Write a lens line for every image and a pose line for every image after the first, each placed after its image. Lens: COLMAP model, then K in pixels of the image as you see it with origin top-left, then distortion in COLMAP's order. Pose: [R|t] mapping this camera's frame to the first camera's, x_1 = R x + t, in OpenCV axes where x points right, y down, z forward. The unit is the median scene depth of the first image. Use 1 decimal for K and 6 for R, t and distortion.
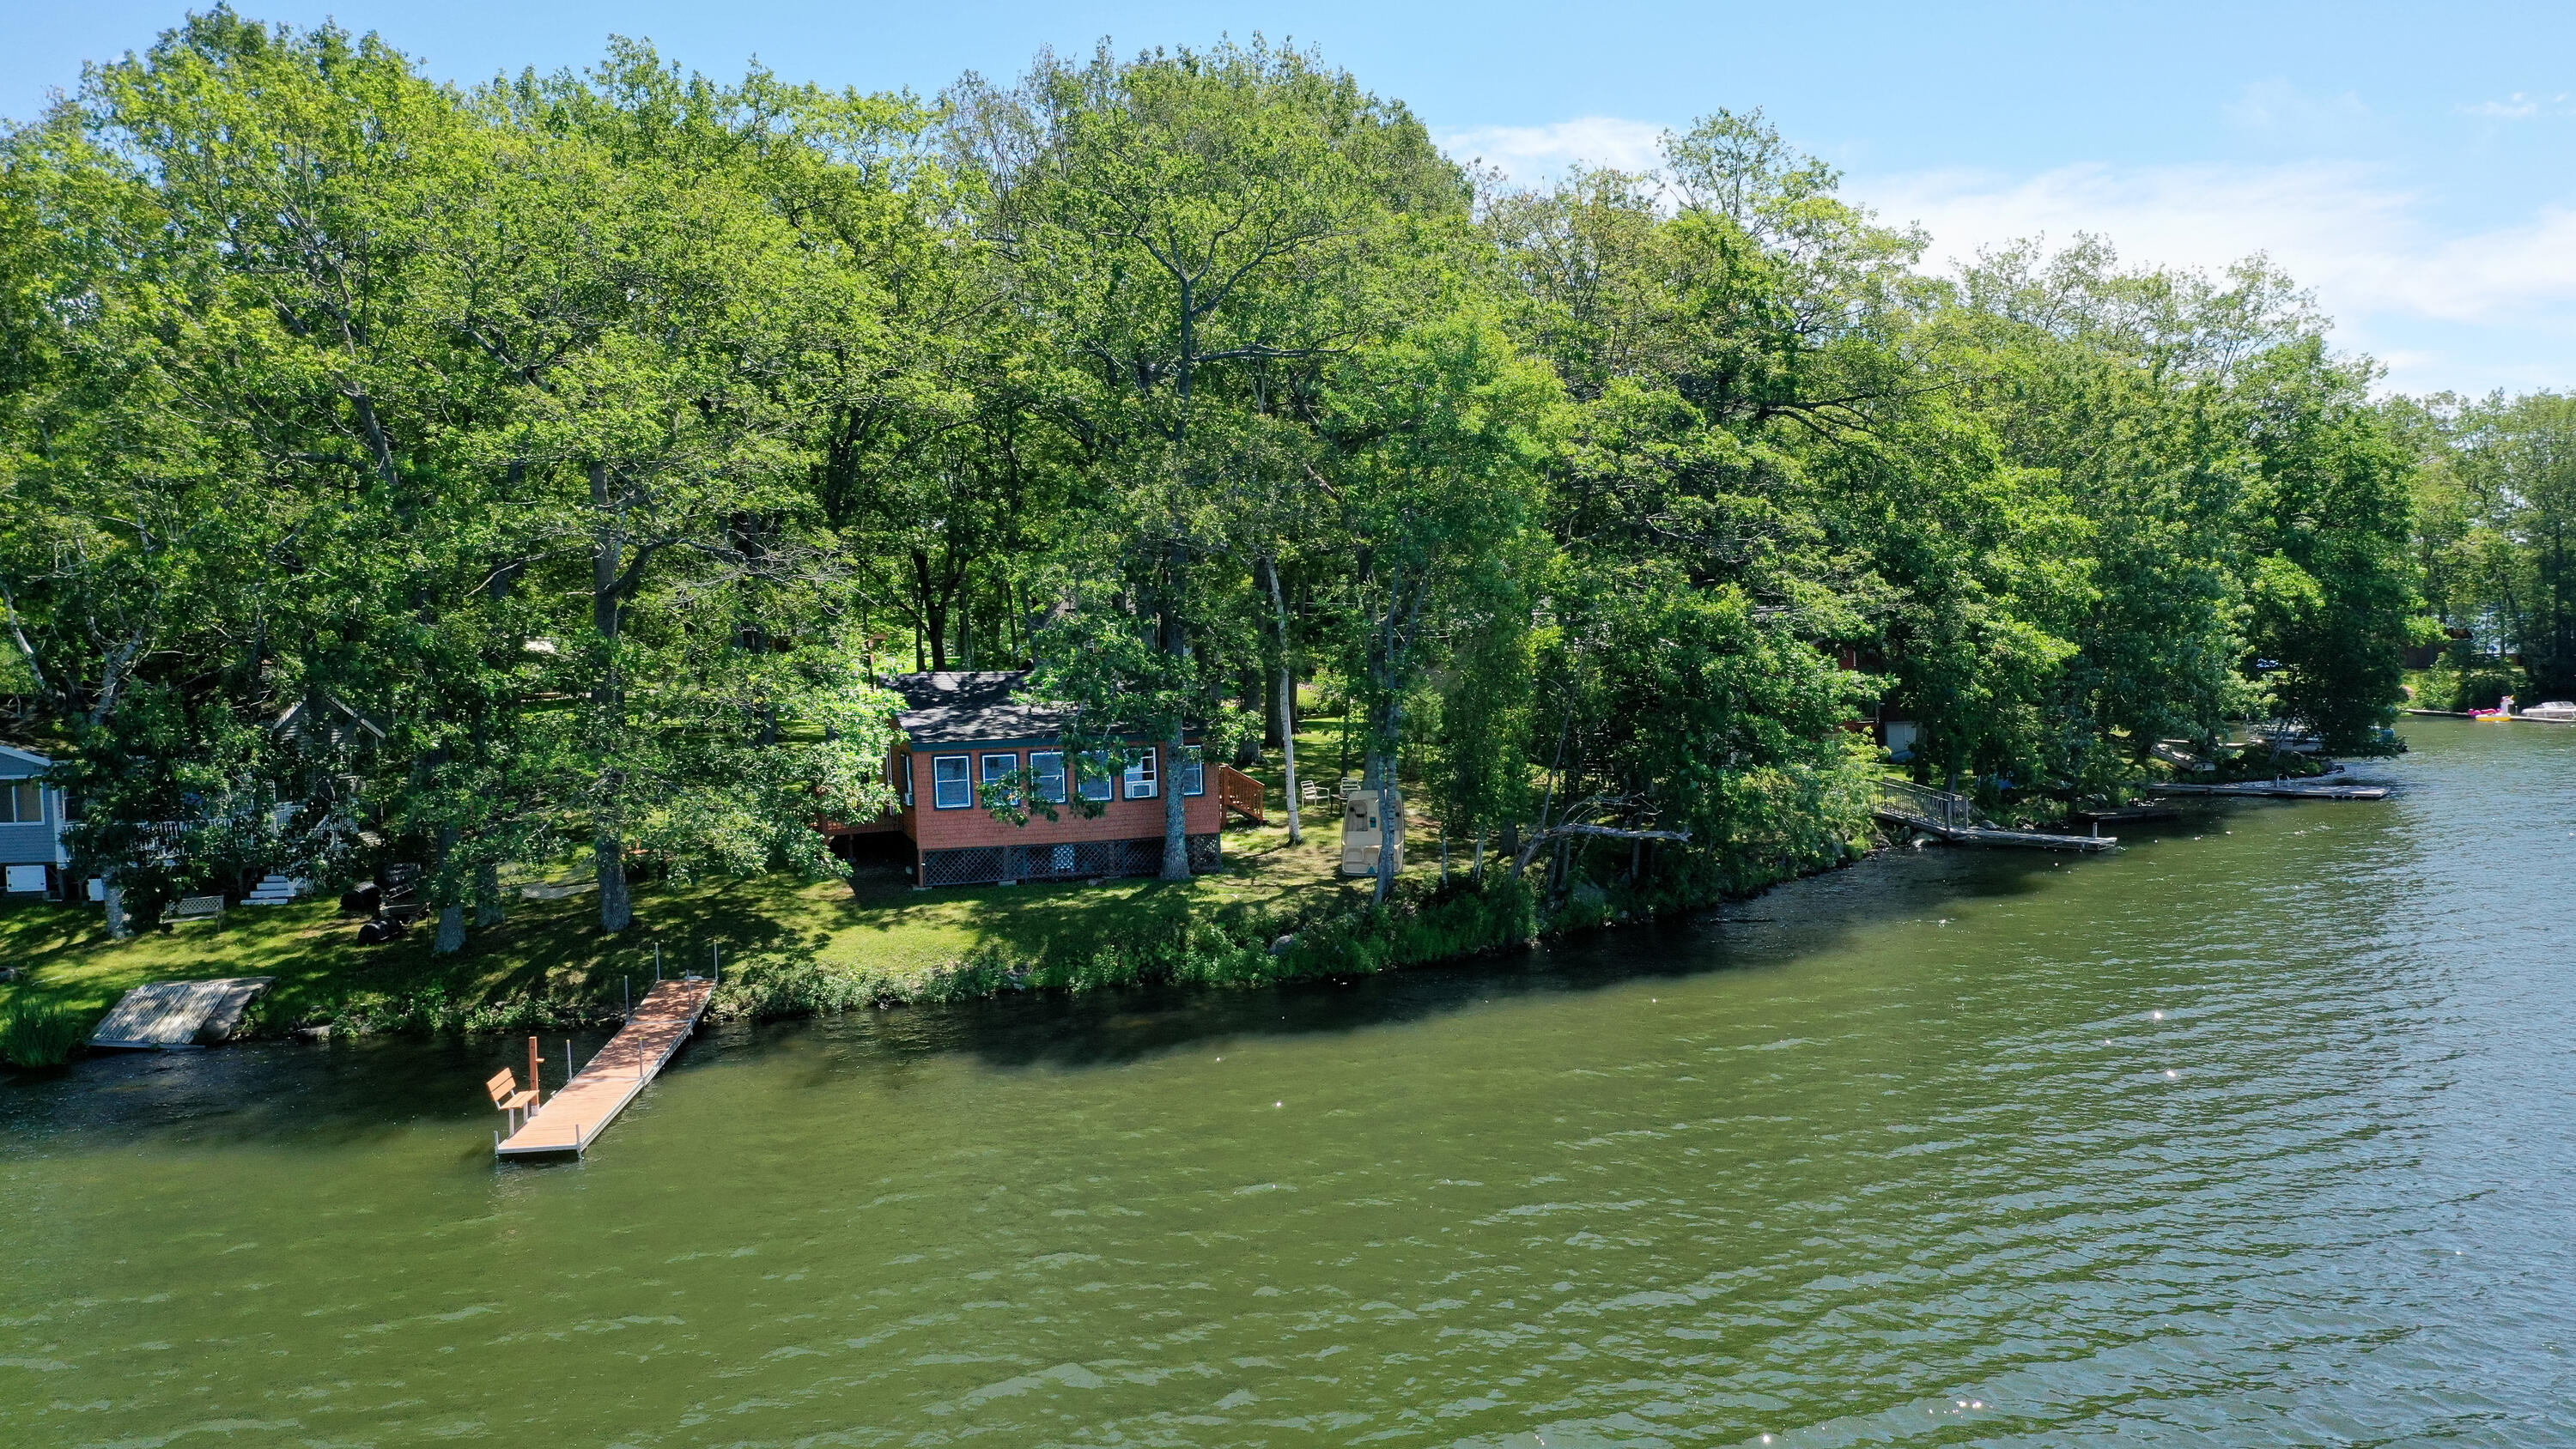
lens RADIAL K [[2027.9, 0, 1288.0], [0, 2027.9, 724.5], [0, 0, 1]] dist [-0.009964, 0.001193]
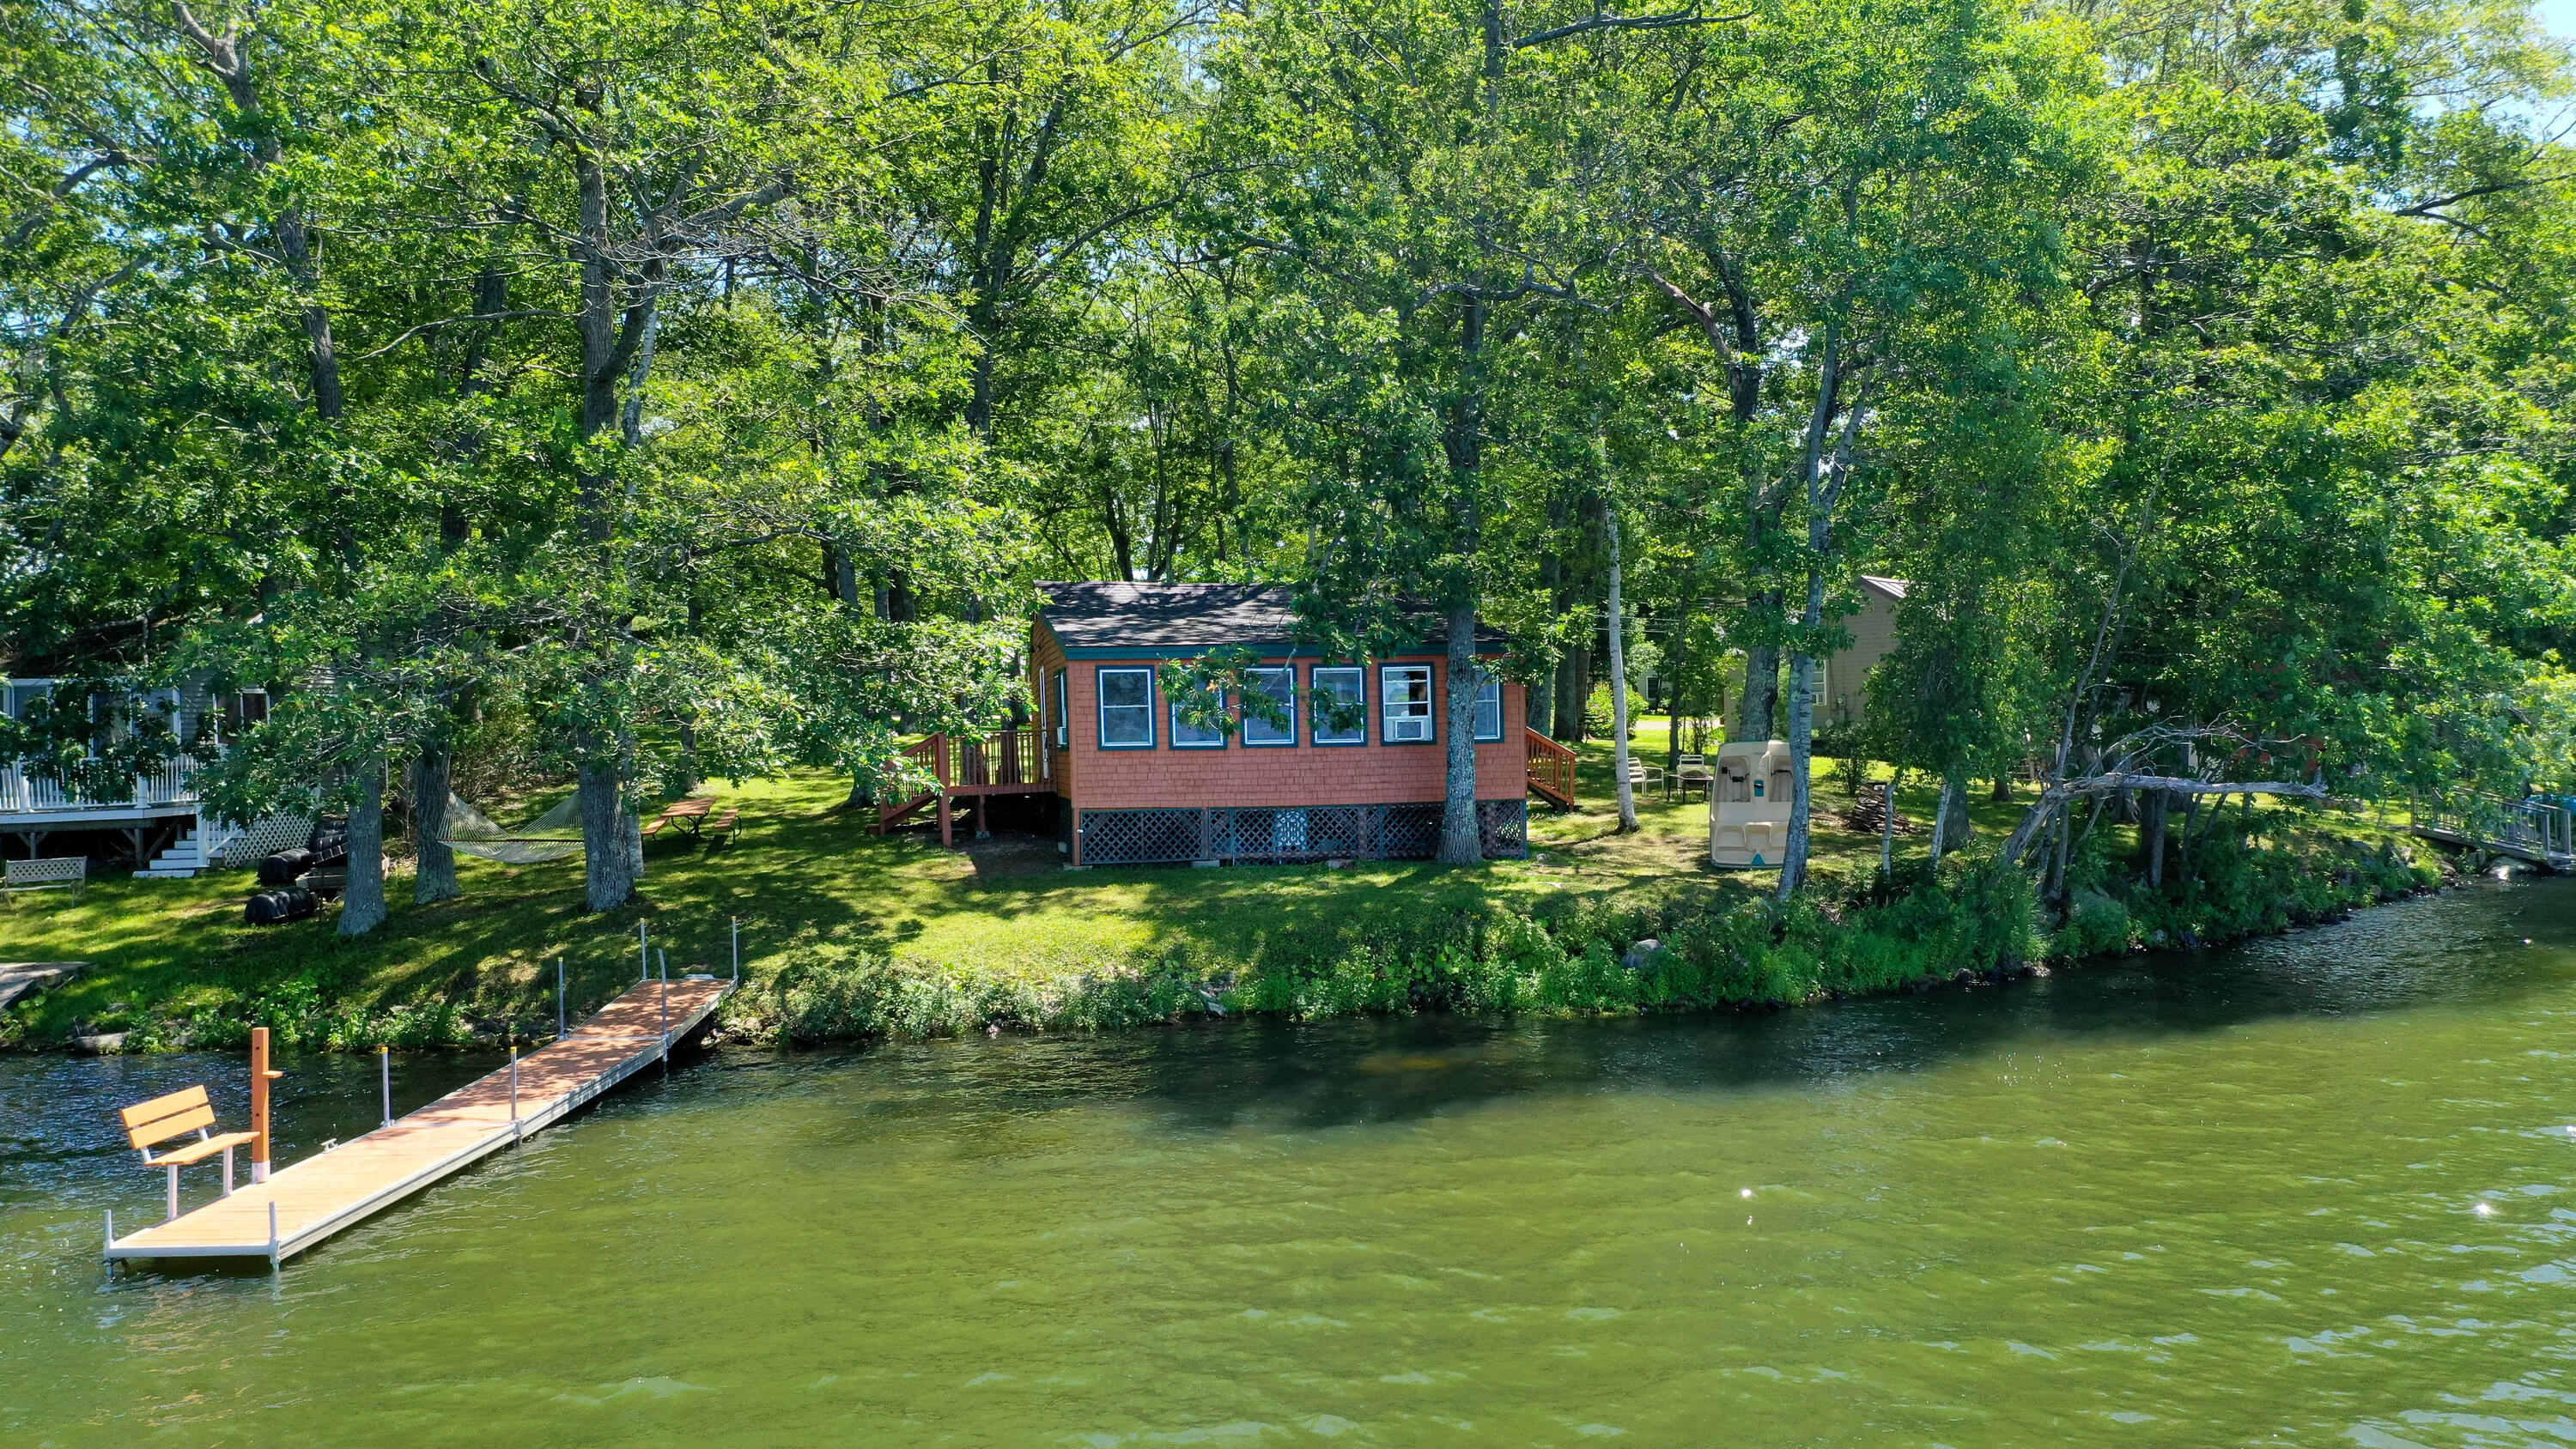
lens RADIAL K [[2027.9, 0, 1288.0], [0, 2027.9, 724.5], [0, 0, 1]] dist [-0.009964, 0.001193]
pose [[0.993997, 0.009650, -0.108985, -0.043397], [-0.015463, 0.998495, -0.052619, 0.073237], [0.108314, 0.053988, 0.992650, 0.374549]]
